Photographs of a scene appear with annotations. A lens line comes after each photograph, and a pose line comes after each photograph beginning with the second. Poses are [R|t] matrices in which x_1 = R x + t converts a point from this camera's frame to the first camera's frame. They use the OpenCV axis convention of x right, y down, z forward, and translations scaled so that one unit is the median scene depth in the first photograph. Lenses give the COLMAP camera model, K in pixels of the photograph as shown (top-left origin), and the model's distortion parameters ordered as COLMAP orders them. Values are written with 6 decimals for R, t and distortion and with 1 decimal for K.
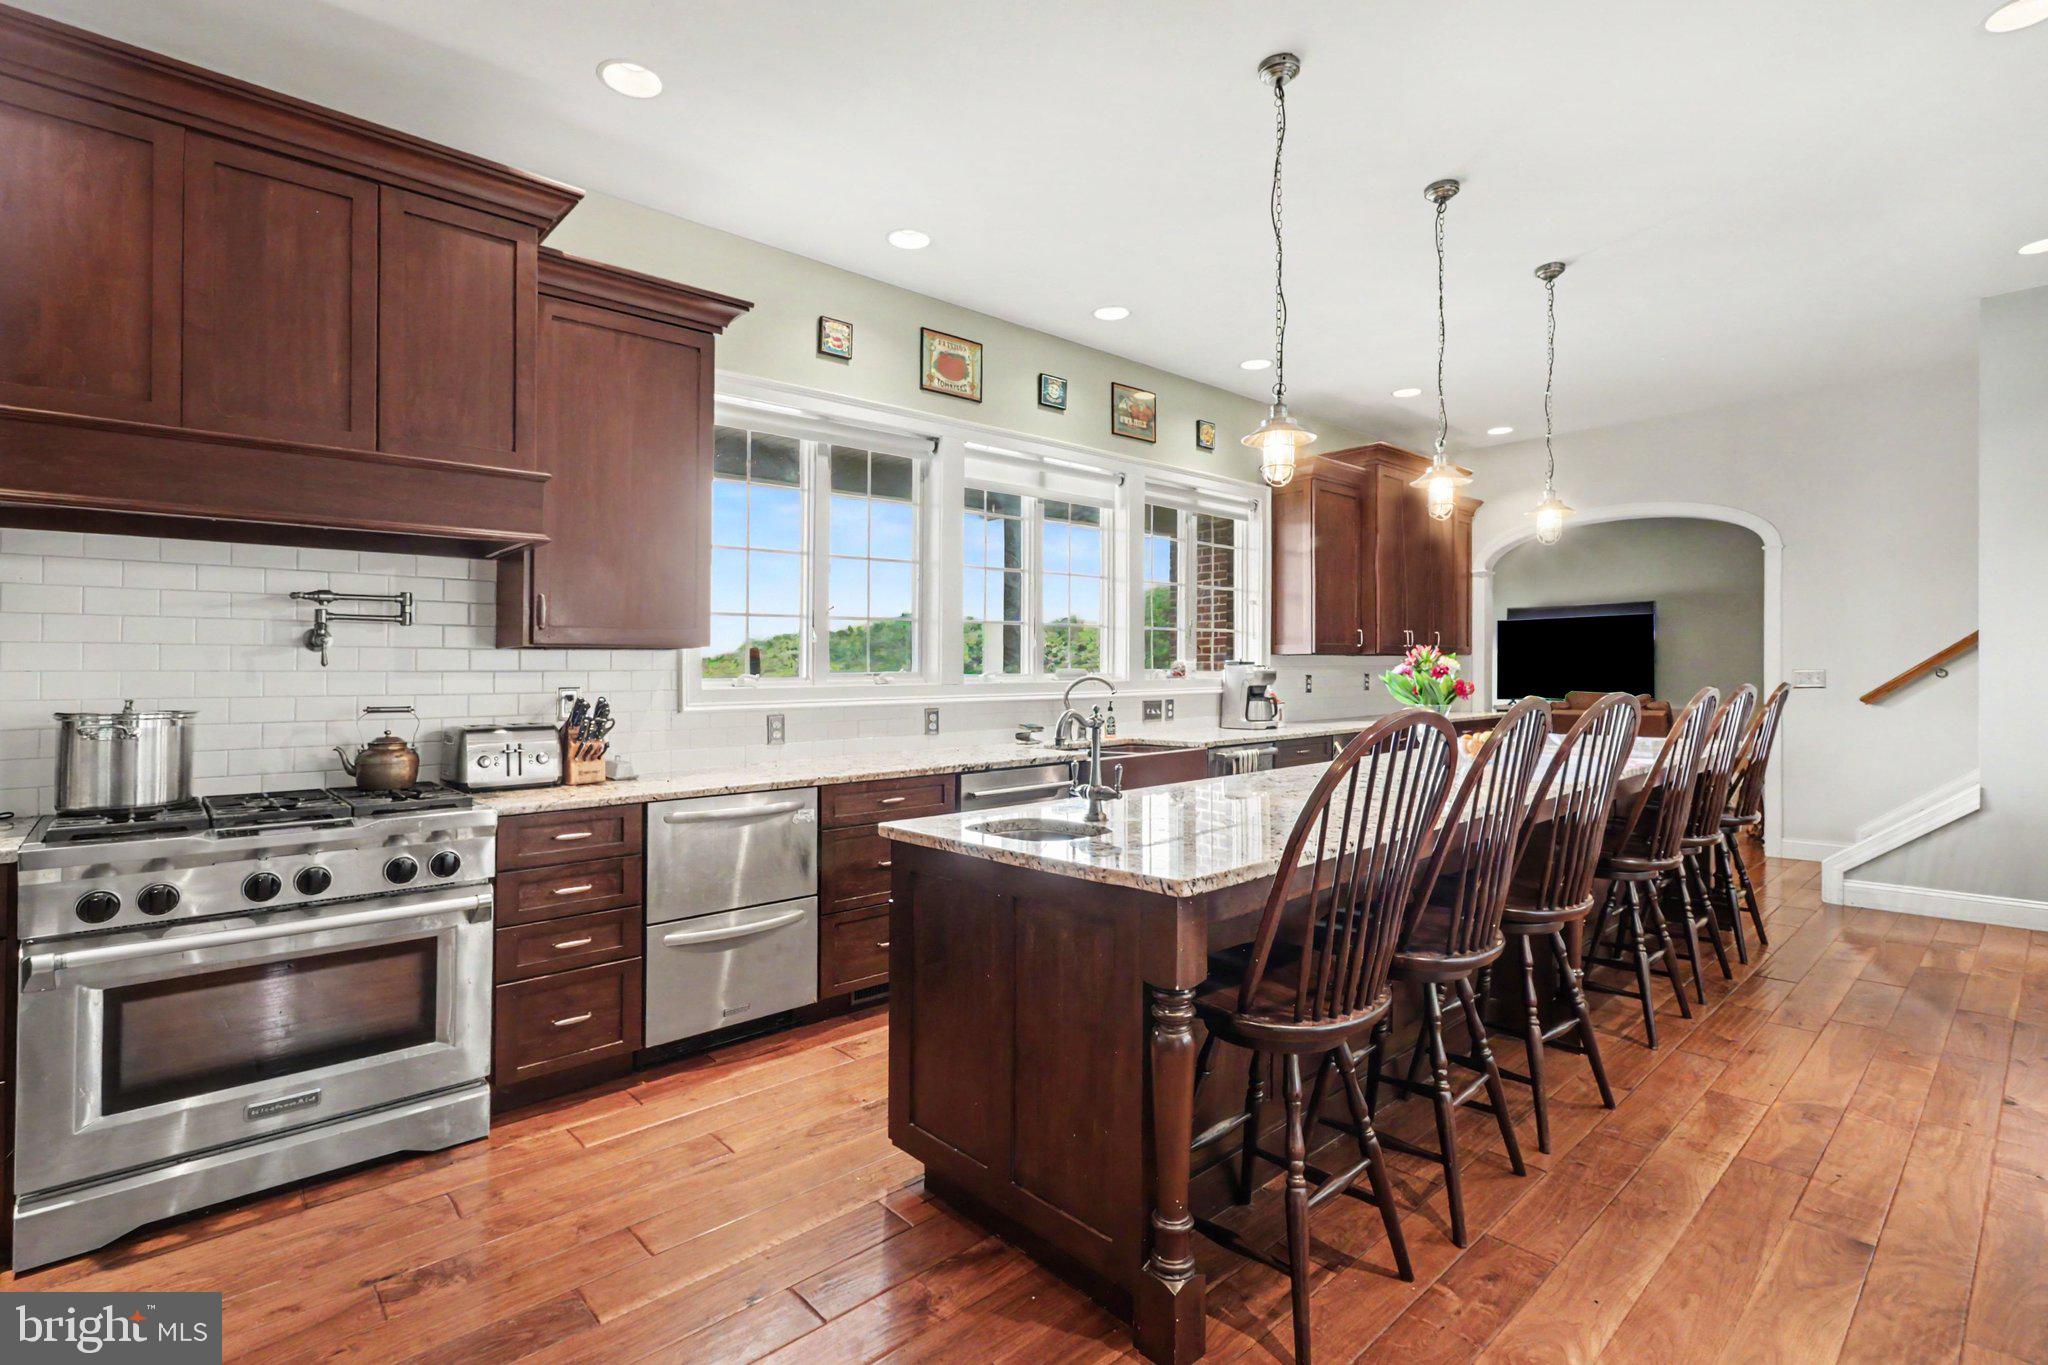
lens RADIAL K [[972.1, 0, 1046.3], [0, 972.1, 624.2], [0, 0, 1]] dist [0.000137, 0.000065]
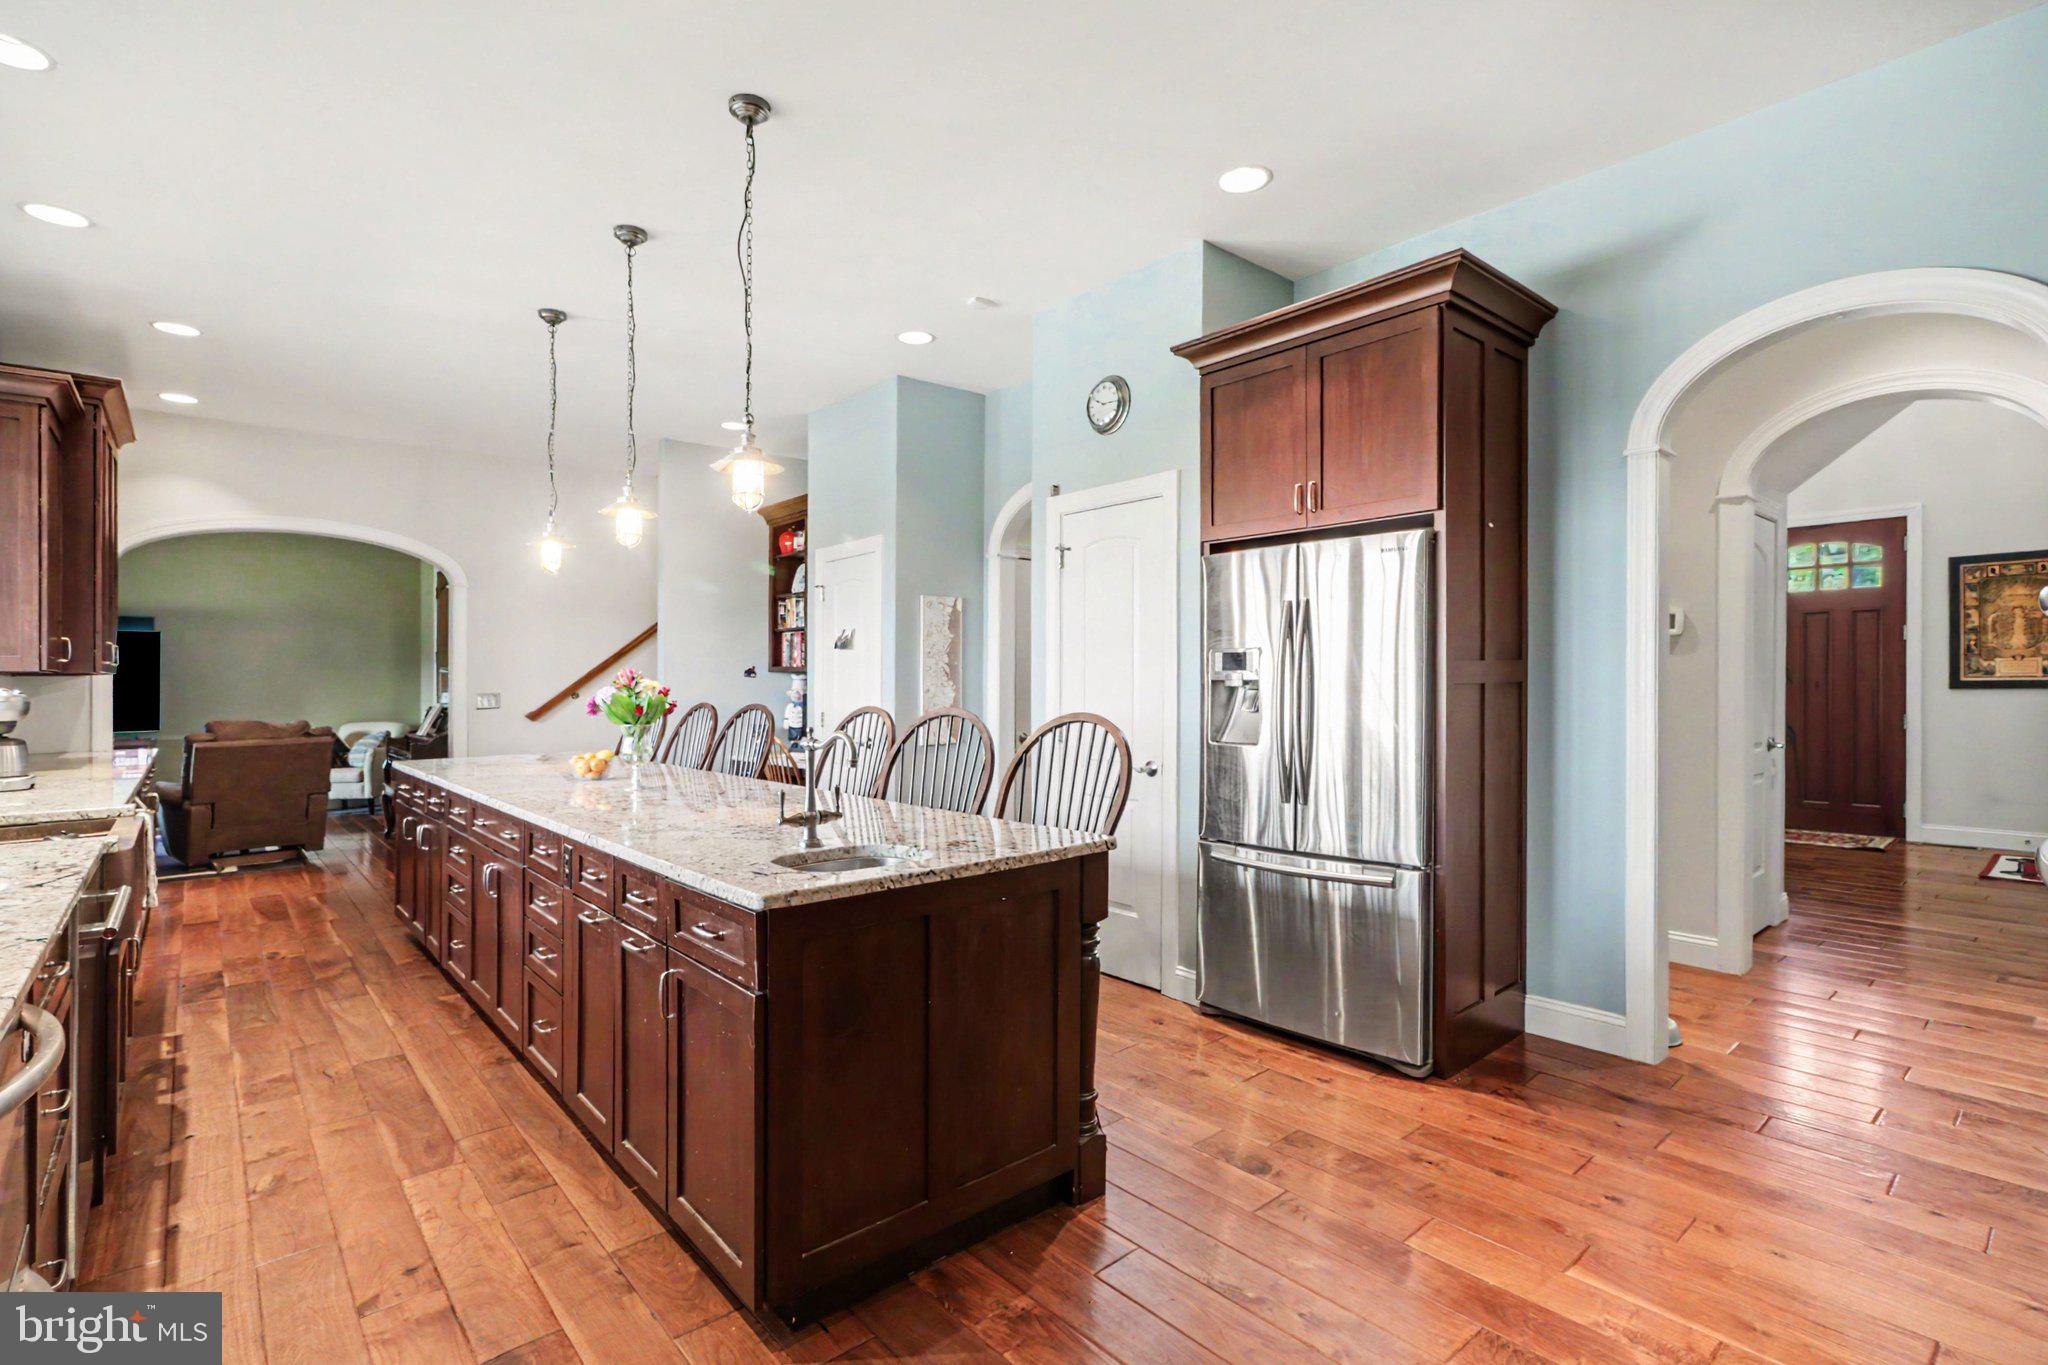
lens RADIAL K [[952.2, 0, 1024.0], [0, 952.2, 682.5], [0, 0, 1]] dist [0.001250, 0.000169]
pose [[0.039502, 0.007288, 0.999193, -0.633119], [-0.038136, 0.999256, -0.005781, 0.029037], [-0.998491, -0.037877, 0.039750, 0.555209]]
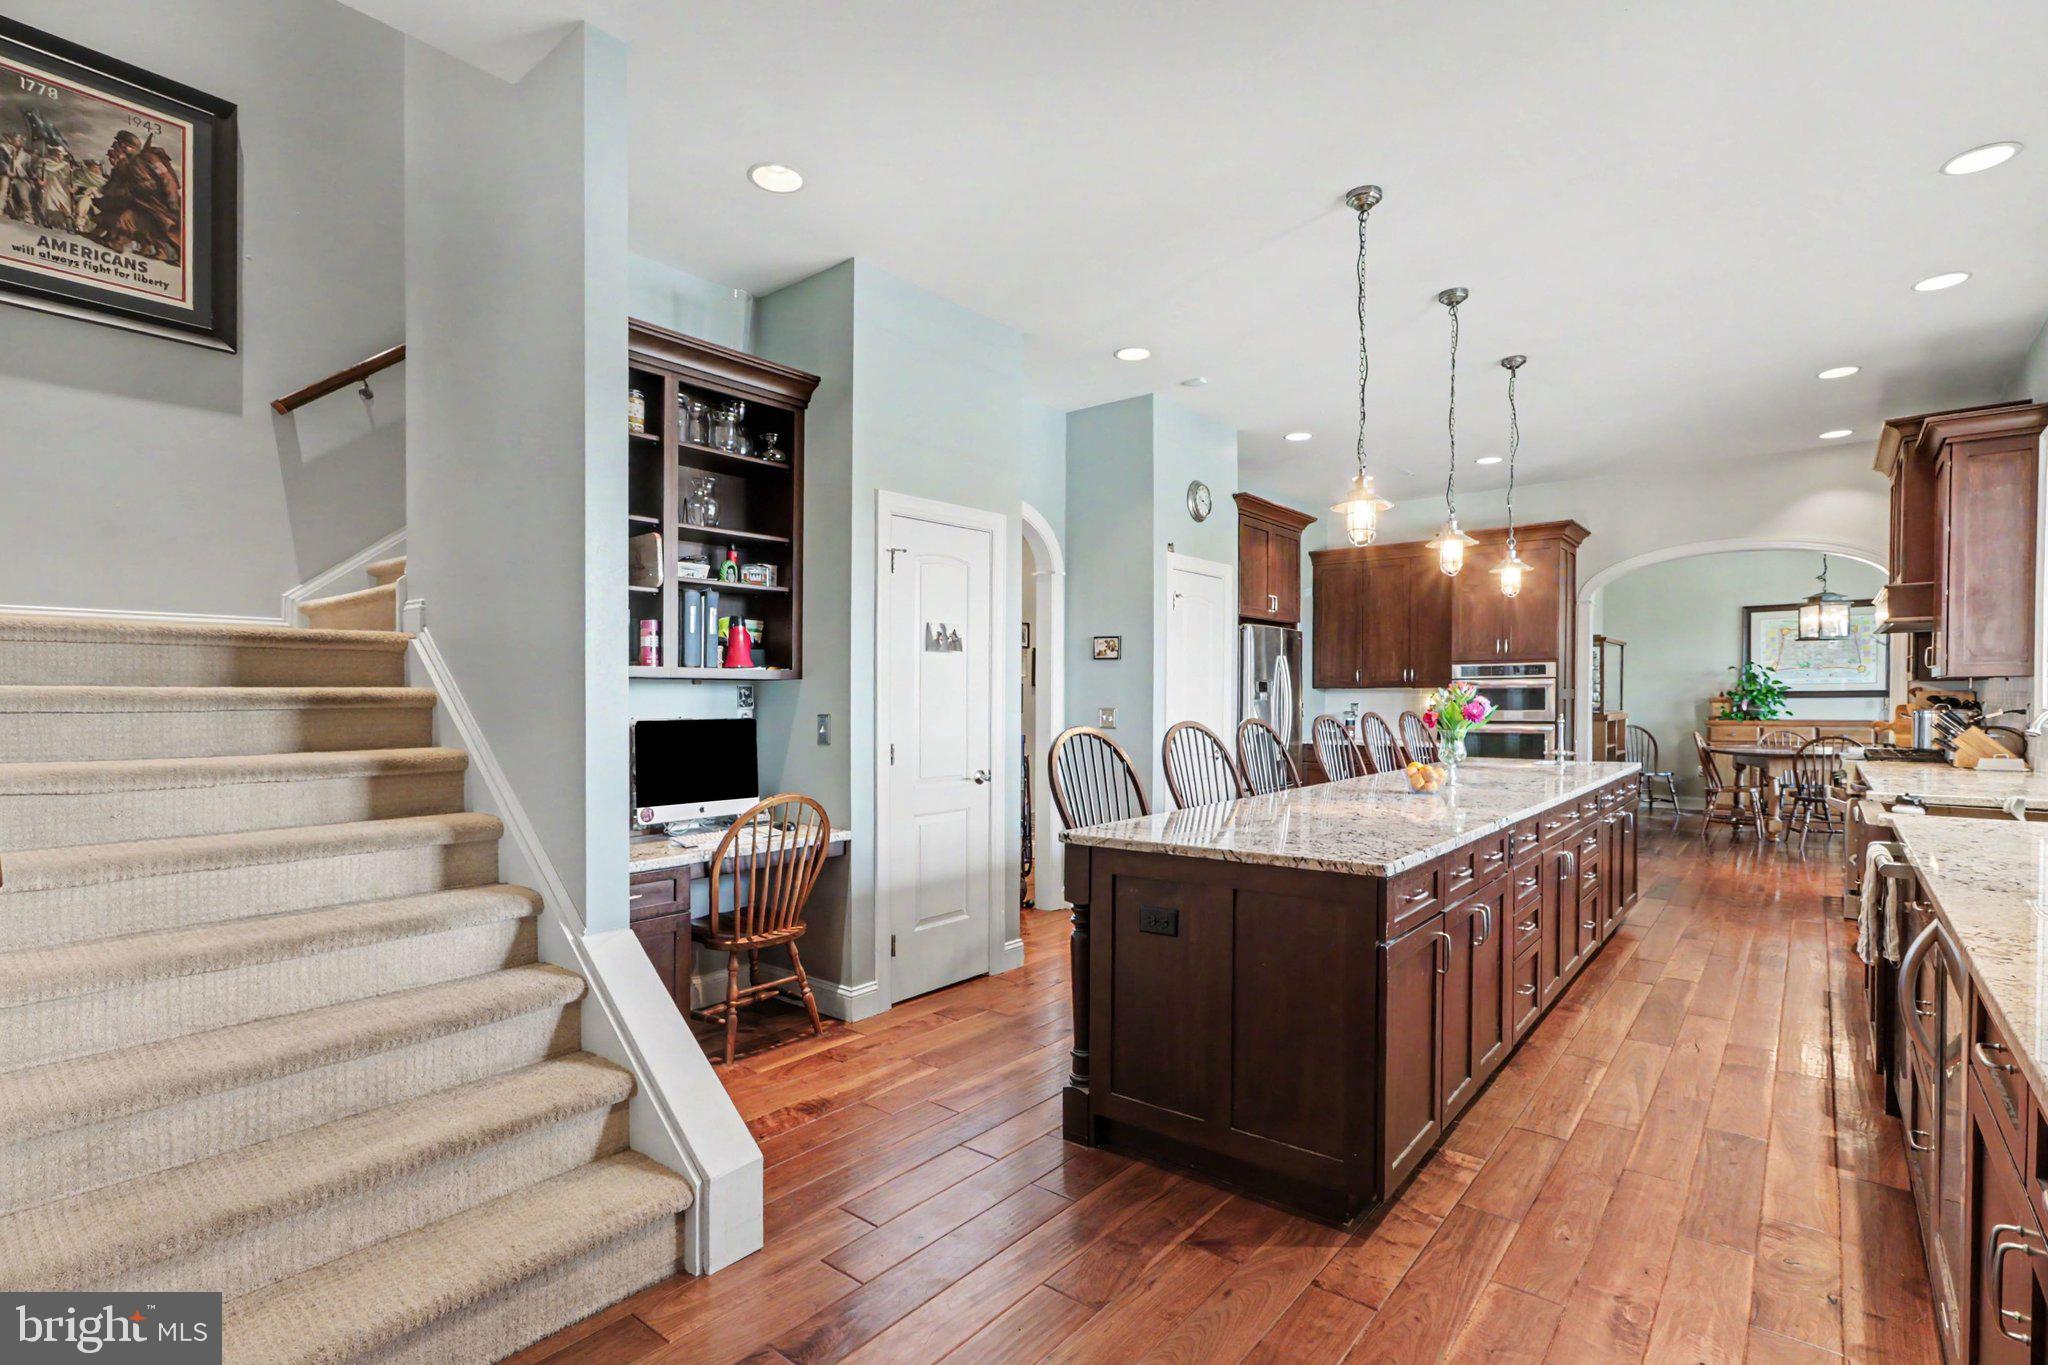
lens RADIAL K [[994.7, 0, 1032.3], [0, 994.7, 722.7], [0, 0, 1]] dist [0.000206, 0.000111]
pose [[-0.989793, 0.010323, -0.142140, 1.138098], [0.013392, 0.999697, -0.020653, 0.093735], [0.141884, -0.022346, -0.989631, 2.231765]]
